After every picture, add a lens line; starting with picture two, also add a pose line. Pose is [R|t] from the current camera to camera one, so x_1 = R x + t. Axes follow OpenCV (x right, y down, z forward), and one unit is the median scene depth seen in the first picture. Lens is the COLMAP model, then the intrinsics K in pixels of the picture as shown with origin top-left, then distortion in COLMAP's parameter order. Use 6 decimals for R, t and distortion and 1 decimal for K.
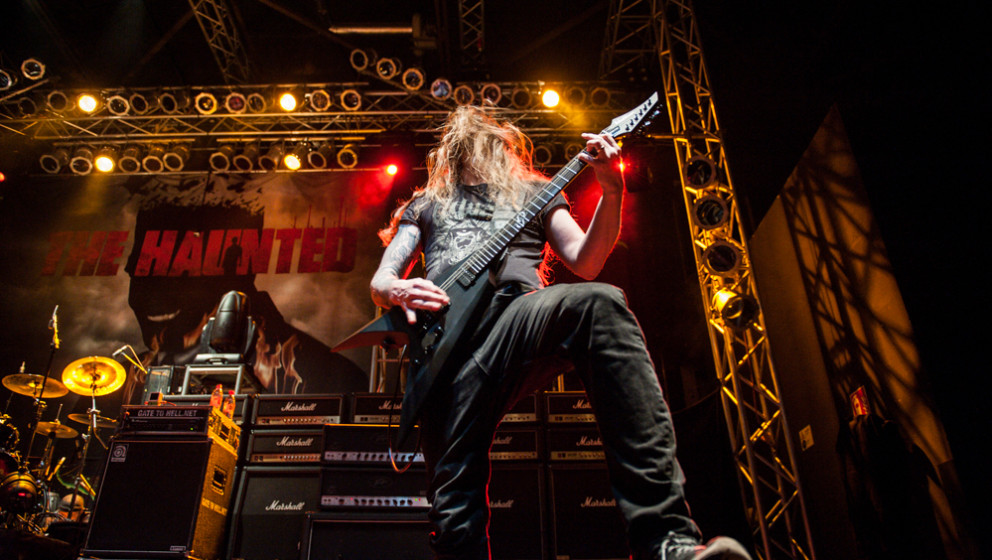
lens RADIAL K [[716.7, 0, 489.5], [0, 716.7, 294.4], [0, 0, 1]] dist [-0.038956, -0.001948]
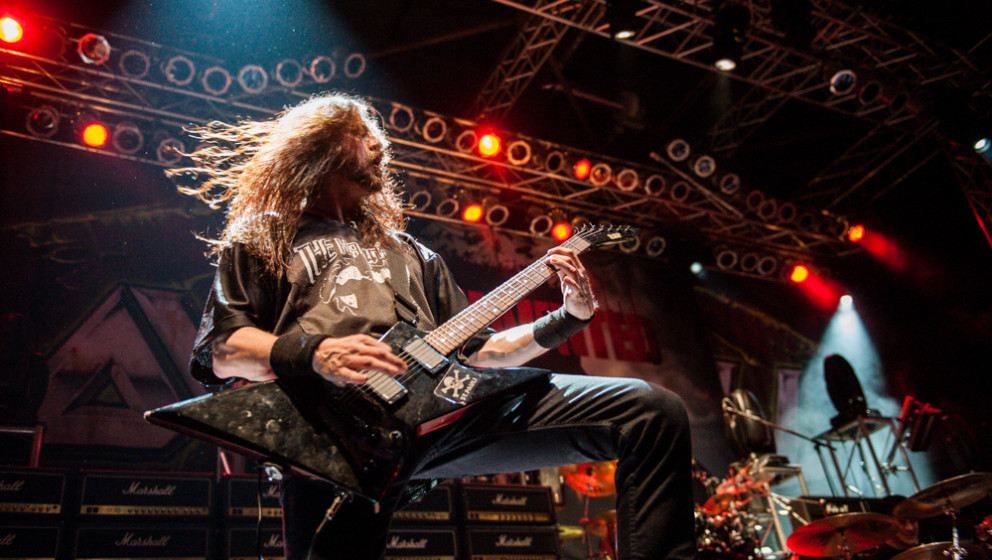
lens RADIAL K [[912.9, 0, 481.4], [0, 912.9, 297.8], [0, 0, 1]] dist [0.020370, 0.000000]
pose [[0.865123, 0.138406, 0.482084, -0.989969], [-0.111906, 0.990207, -0.083467, 0.008942], [-0.488916, 0.018261, 0.872140, 0.035181]]
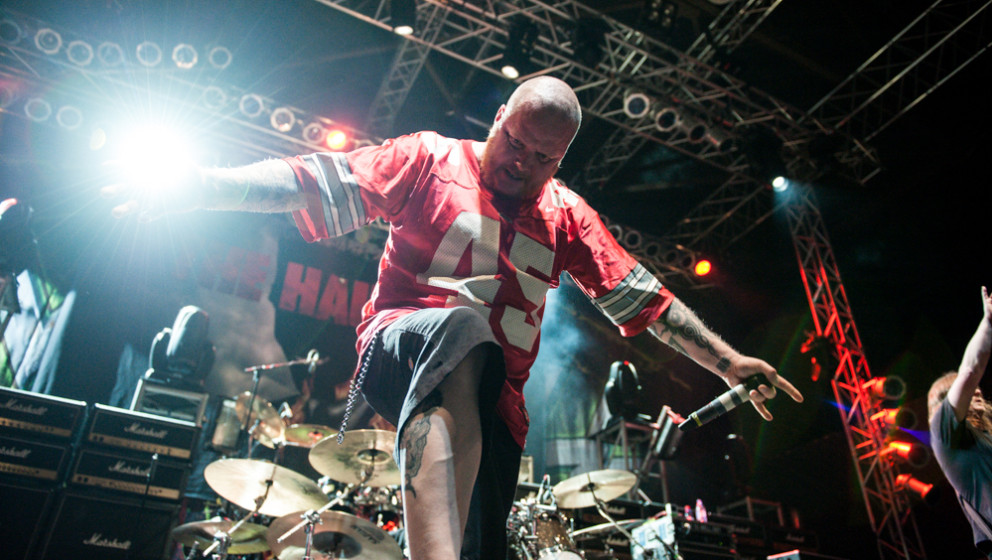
lens RADIAL K [[716.7, 0, 491.8], [0, 716.7, 273.9], [0, 0, 1]] dist [-0.038956, -0.001948]
pose [[0.881661, 0.276428, 0.382441, -0.609942], [-0.235795, 0.960099, -0.150368, 0.005021], [-0.408747, 0.042396, 0.911663, 0.025946]]
